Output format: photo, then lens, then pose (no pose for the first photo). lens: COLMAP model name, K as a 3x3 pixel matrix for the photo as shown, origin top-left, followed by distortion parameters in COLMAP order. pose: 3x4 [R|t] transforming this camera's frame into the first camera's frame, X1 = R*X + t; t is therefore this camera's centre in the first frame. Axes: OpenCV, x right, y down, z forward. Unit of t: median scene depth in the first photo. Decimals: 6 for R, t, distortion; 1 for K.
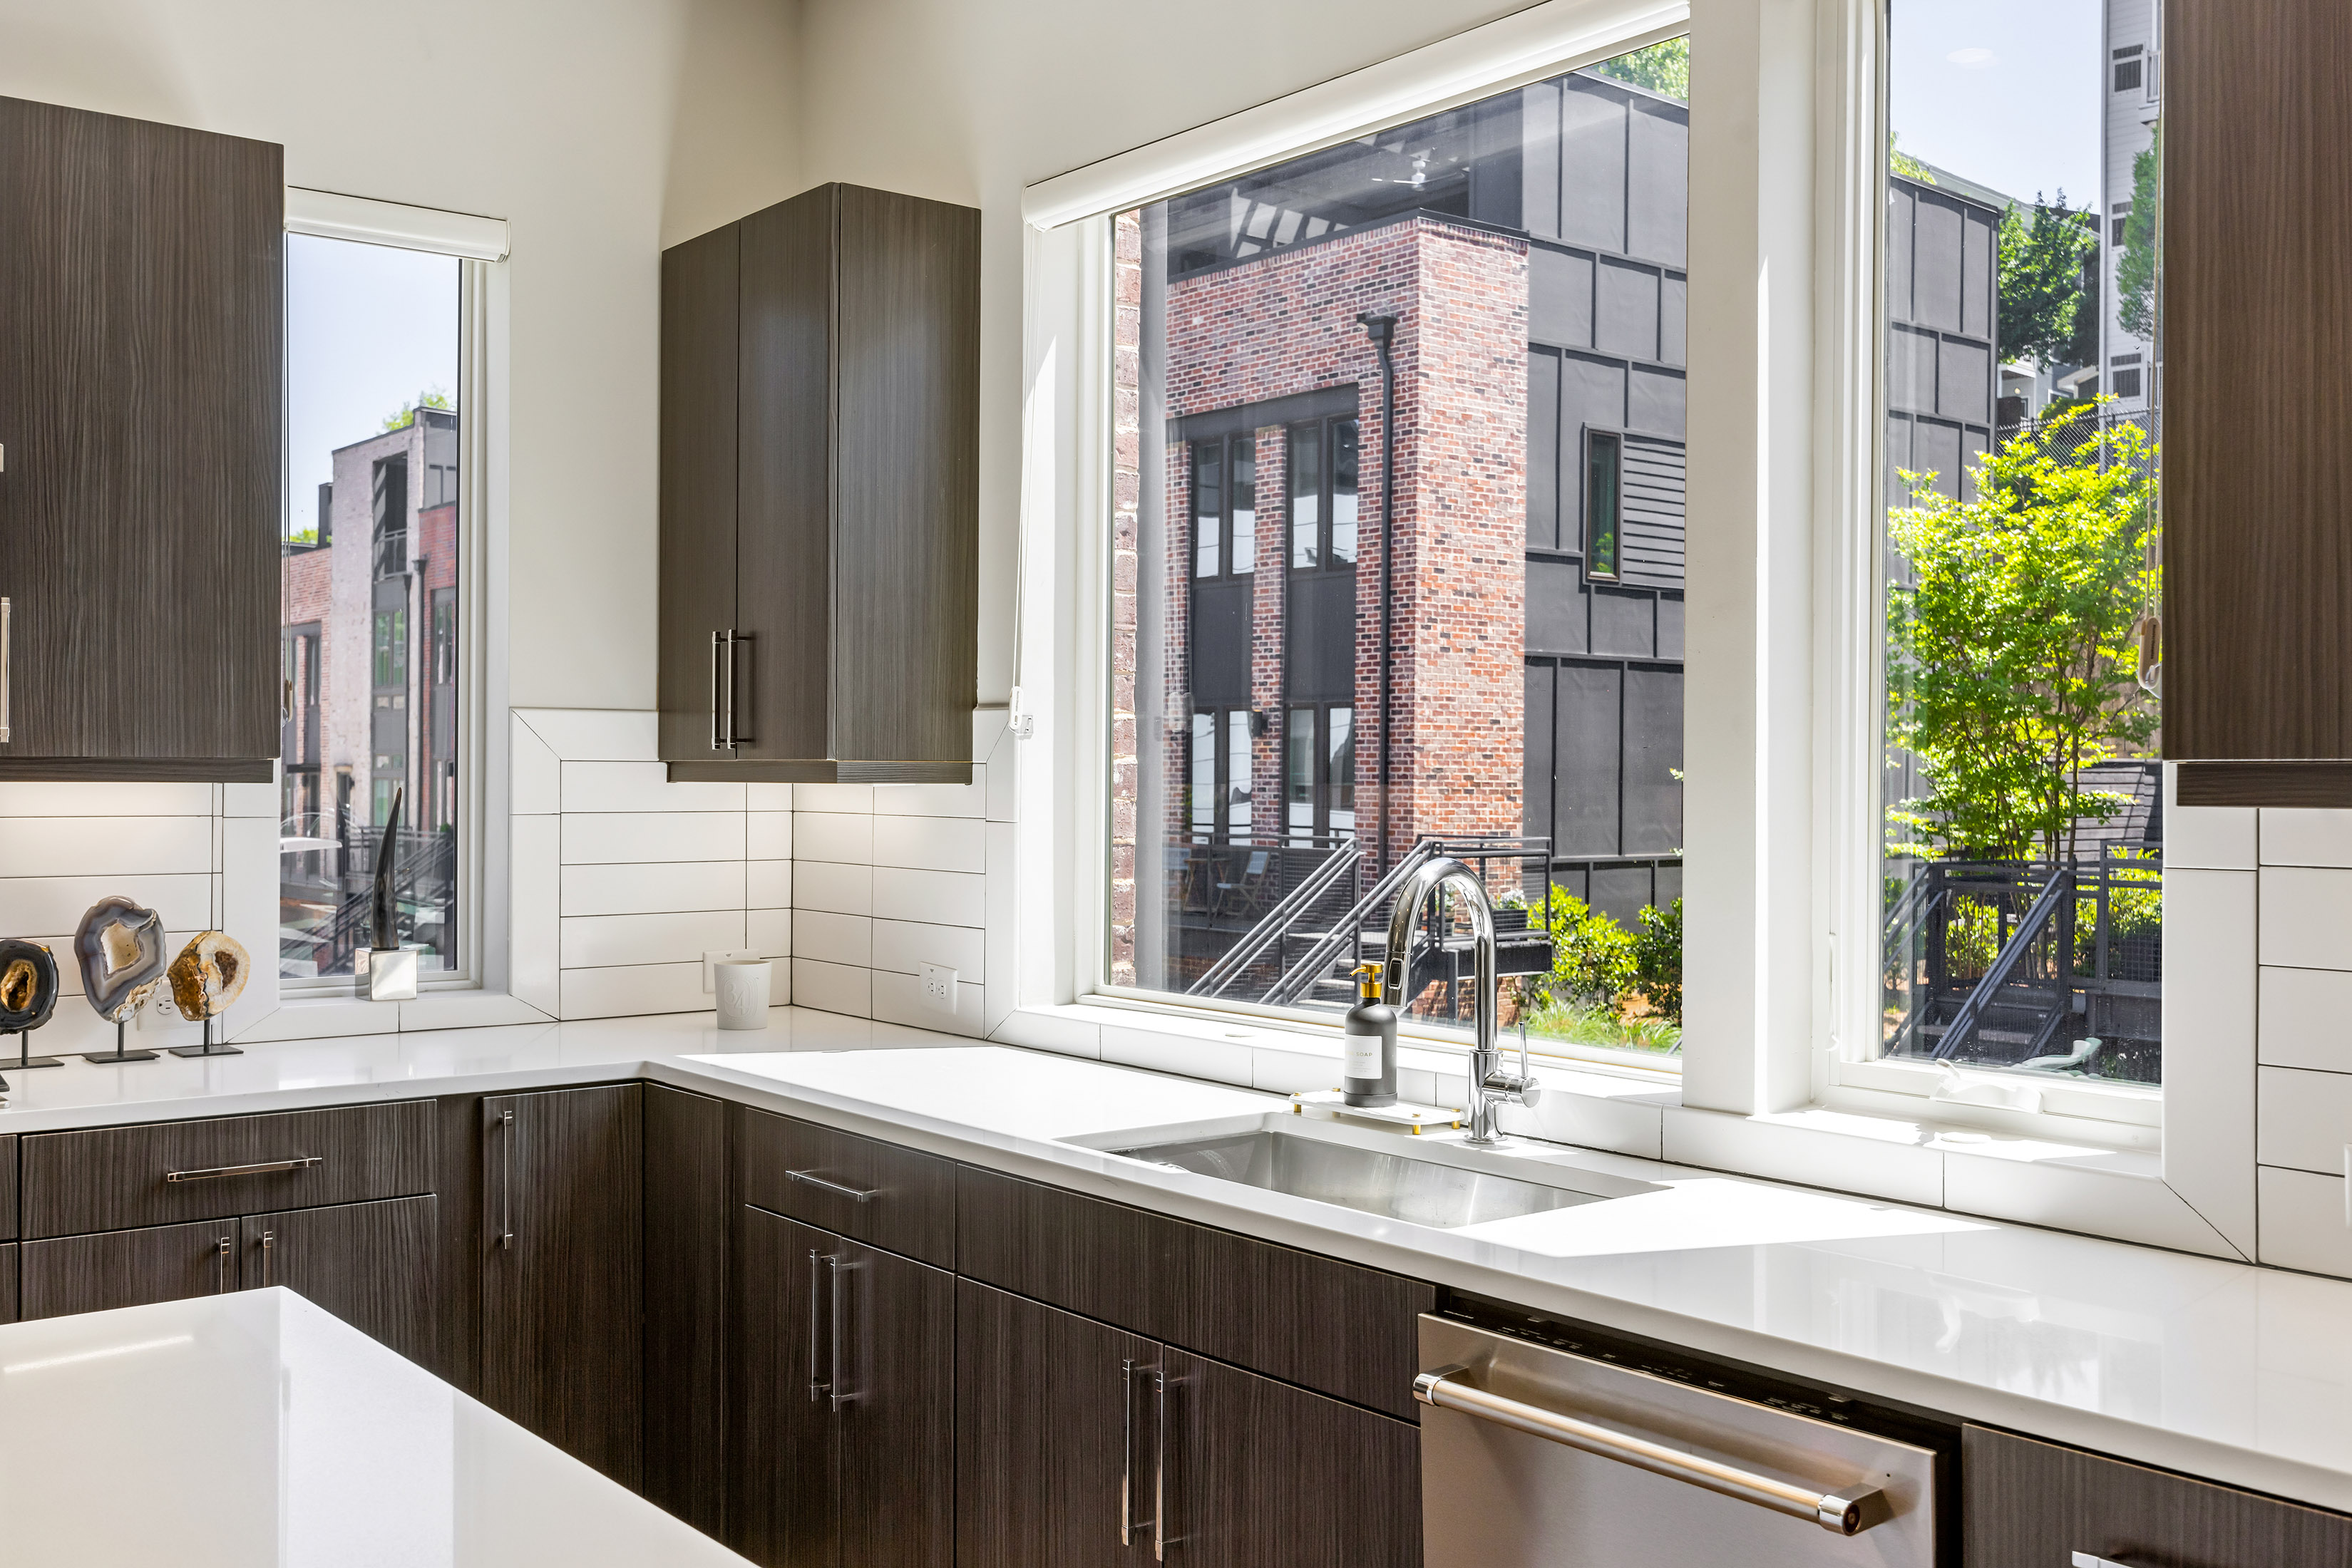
lens RADIAL K [[2208.5, 0, 1176.0], [0, 2208.5, 784.0], [0, 0, 1]] dist [-0.002299, 0.001434]
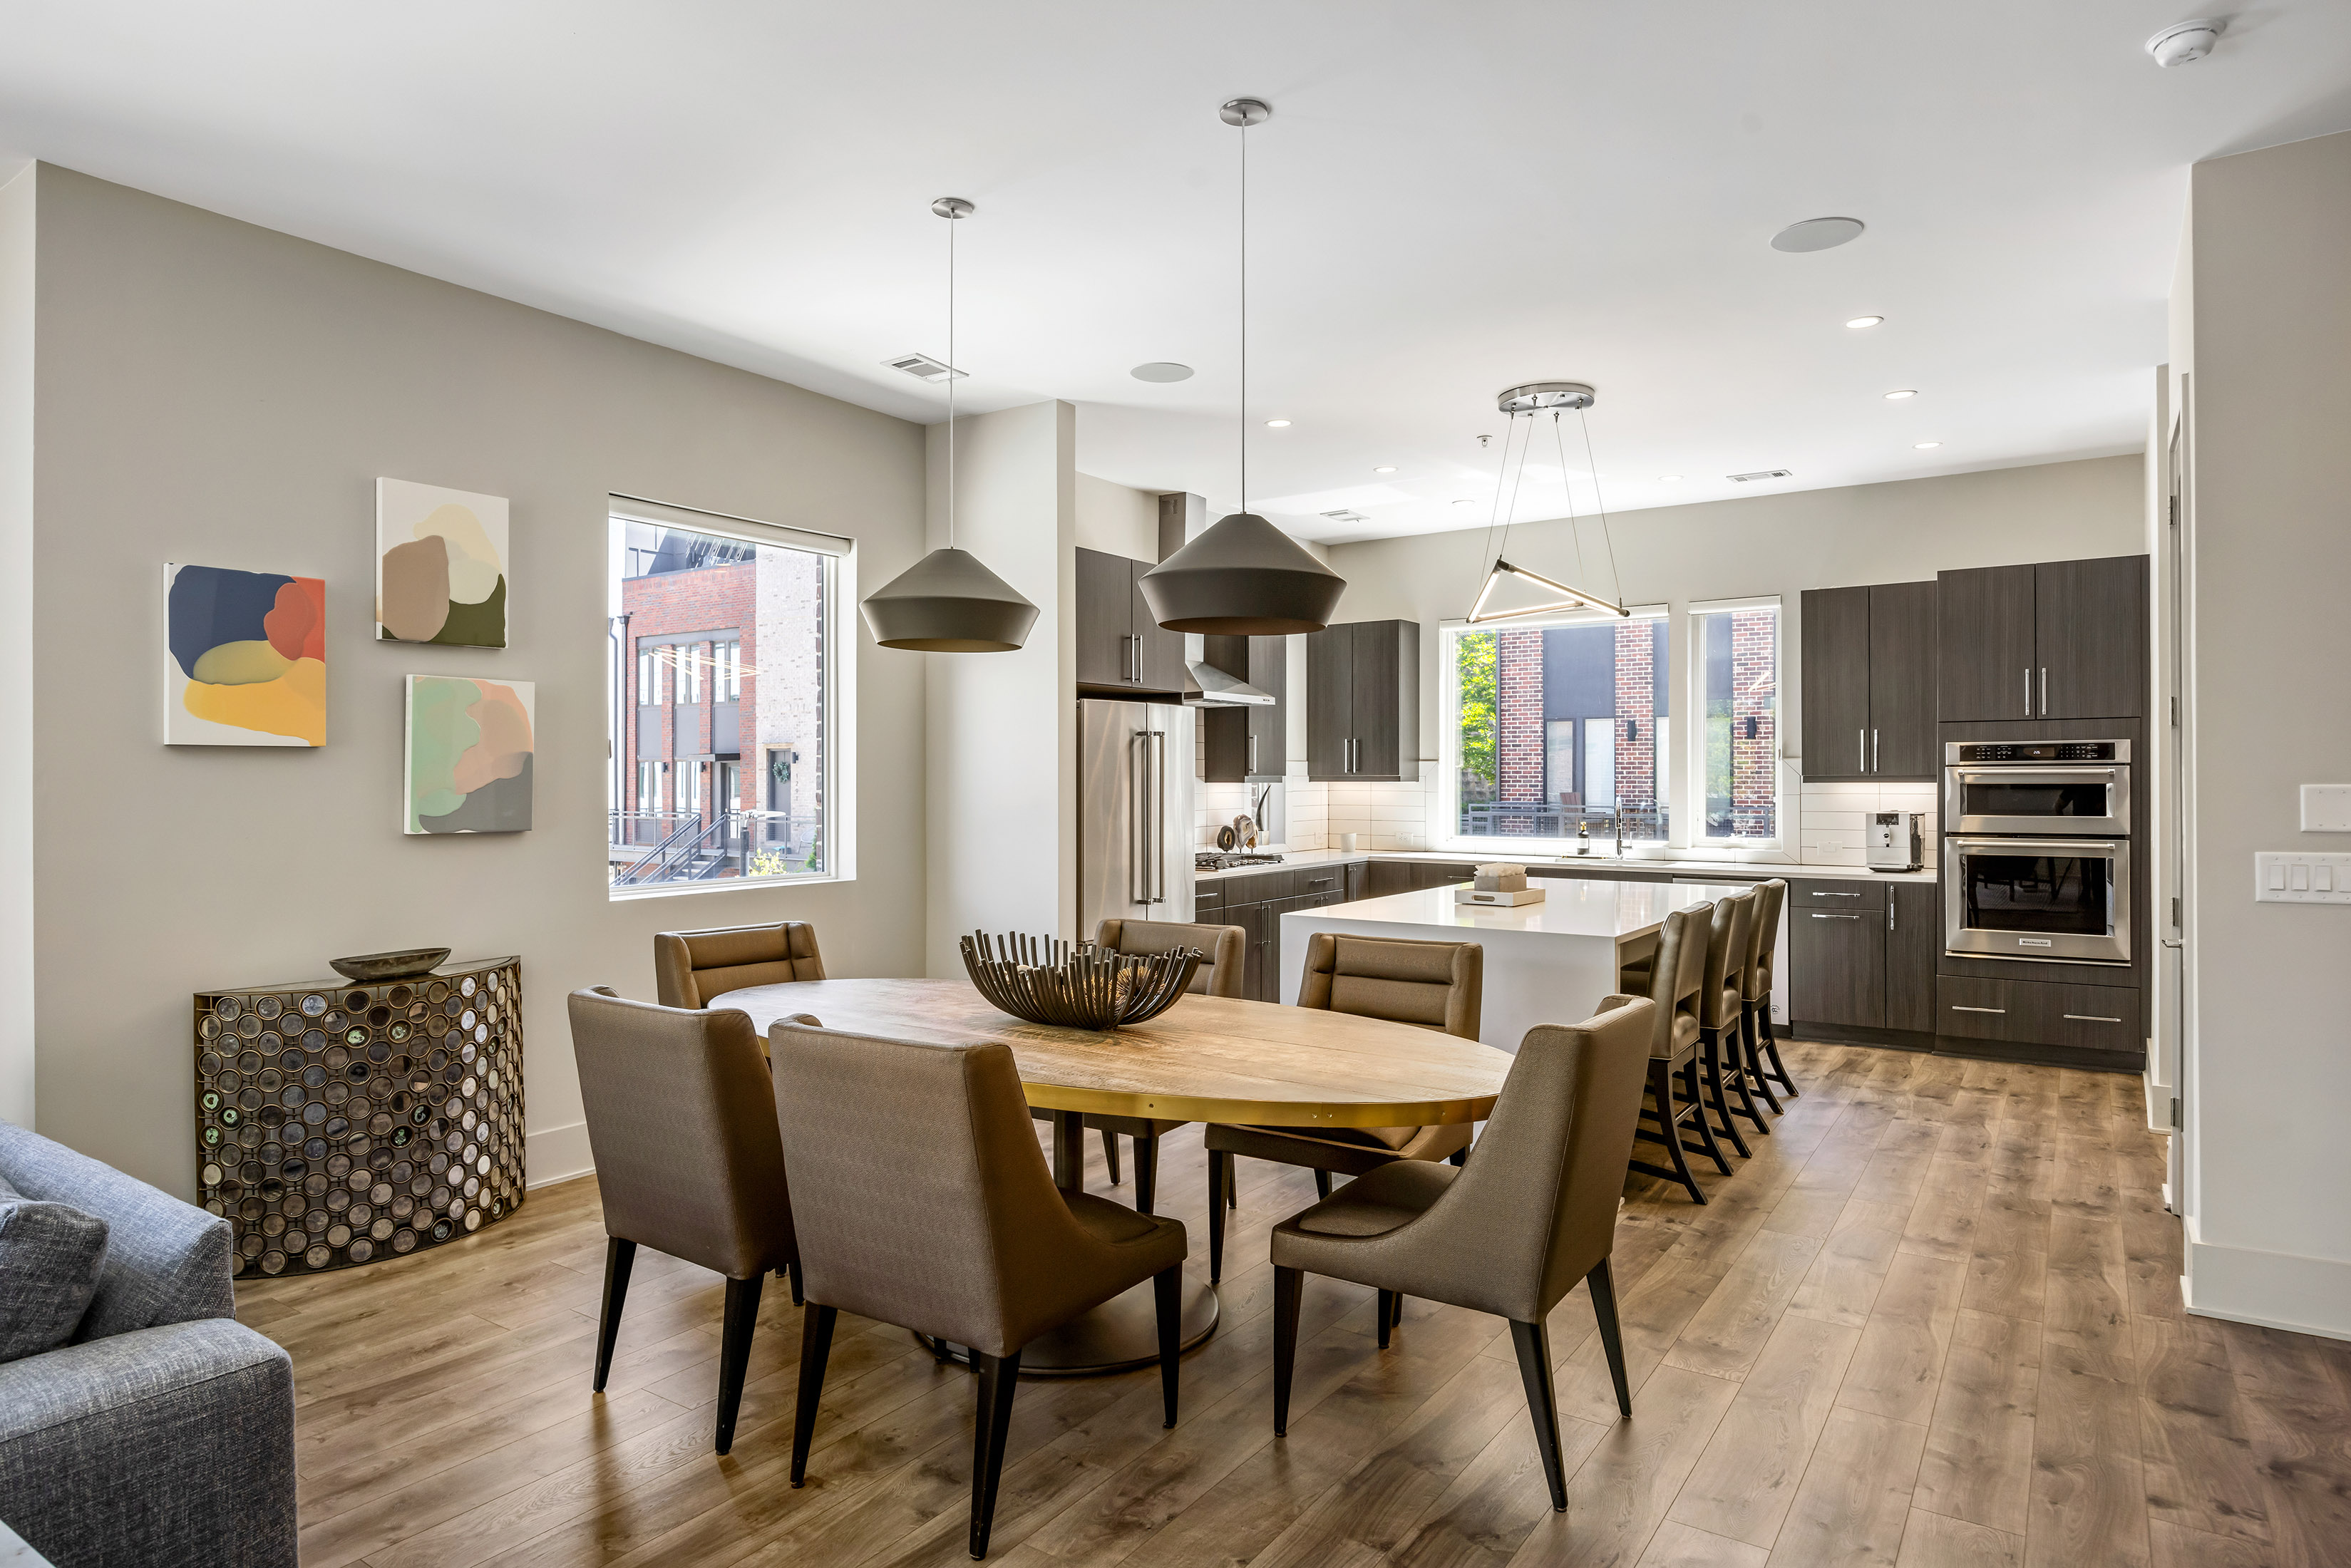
lens RADIAL K [[1279.7, 0, 1175.5], [0, 1279.7, 784.0], [0, 0, 1]] dist [-0.026865, 0.000878]
pose [[0.959837, -0.008256, 0.280435, -1.073388], [0.007534, 0.999965, 0.003655, -0.006915], [-0.280456, -0.001395, 0.959866, -0.919671]]
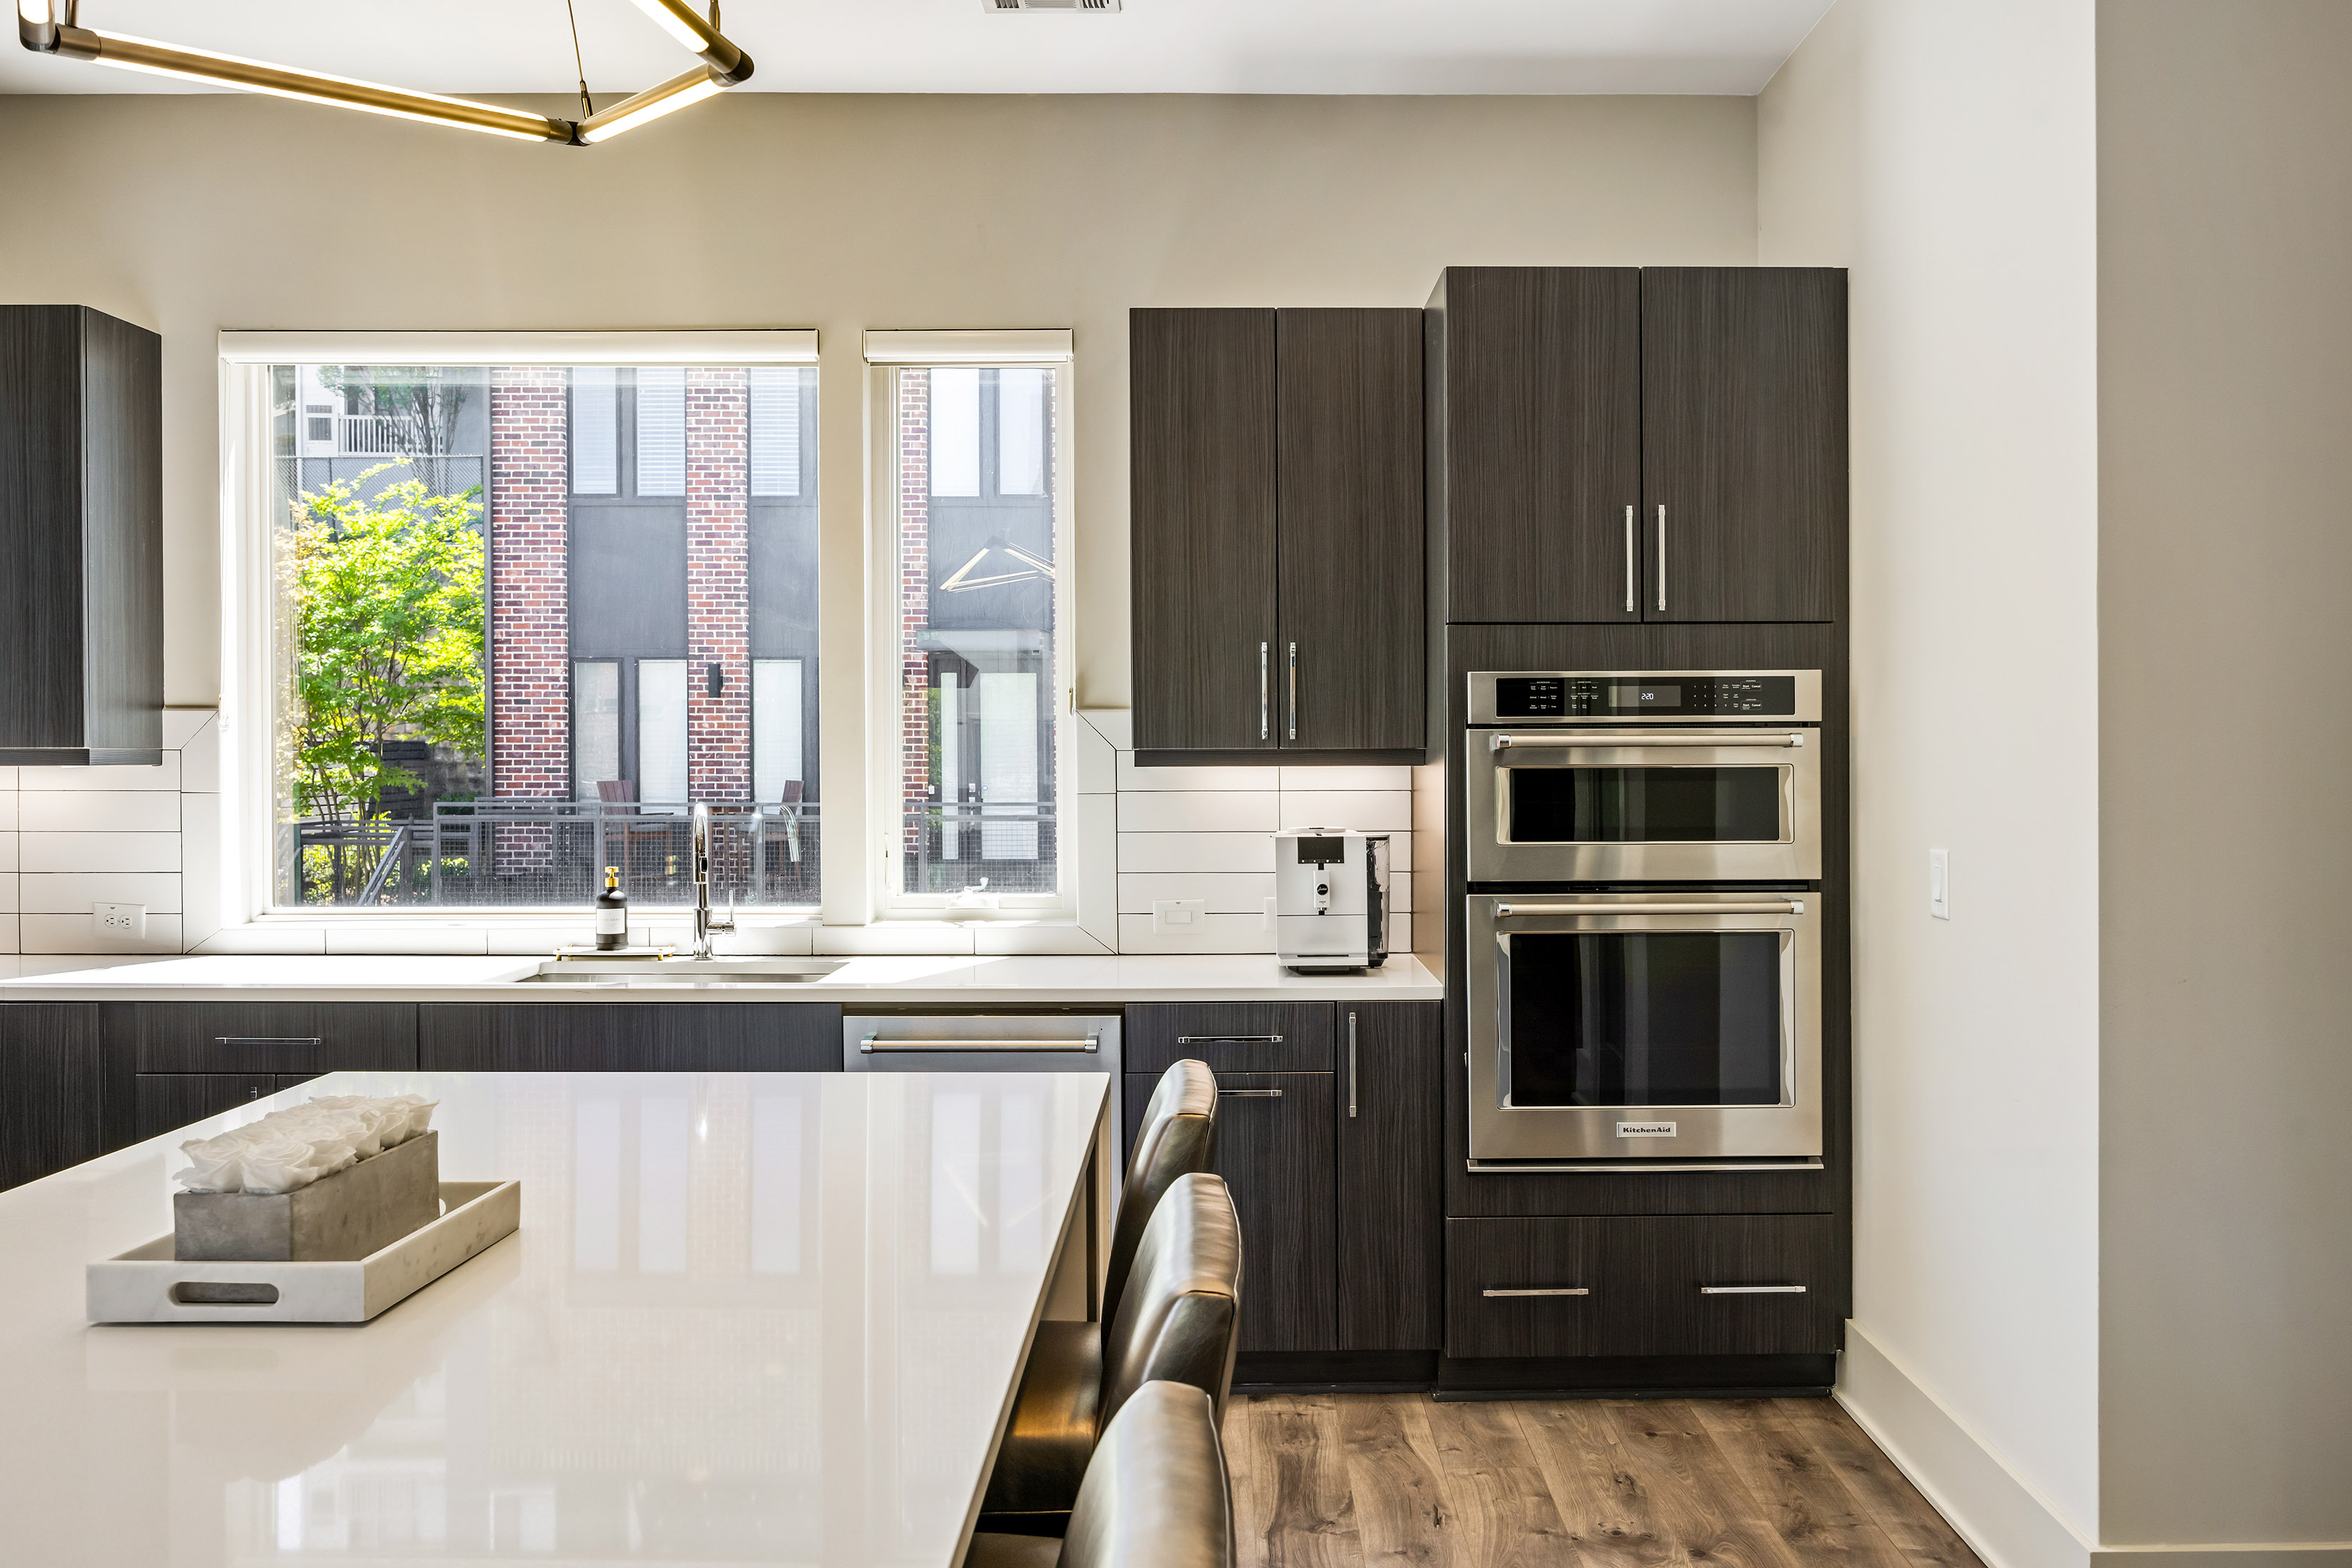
lens RADIAL K [[1825.0, 0, 1229.4], [0, 1825.0, 776.0], [0, 0, 1]] dist [-0.002345, 0.000869]
pose [[0.617752, -0.014804, 0.786233, -0.561972], [0.006470, 0.999885, 0.013743, -0.004412], [-0.786346, -0.003403, 0.617777, -0.192496]]
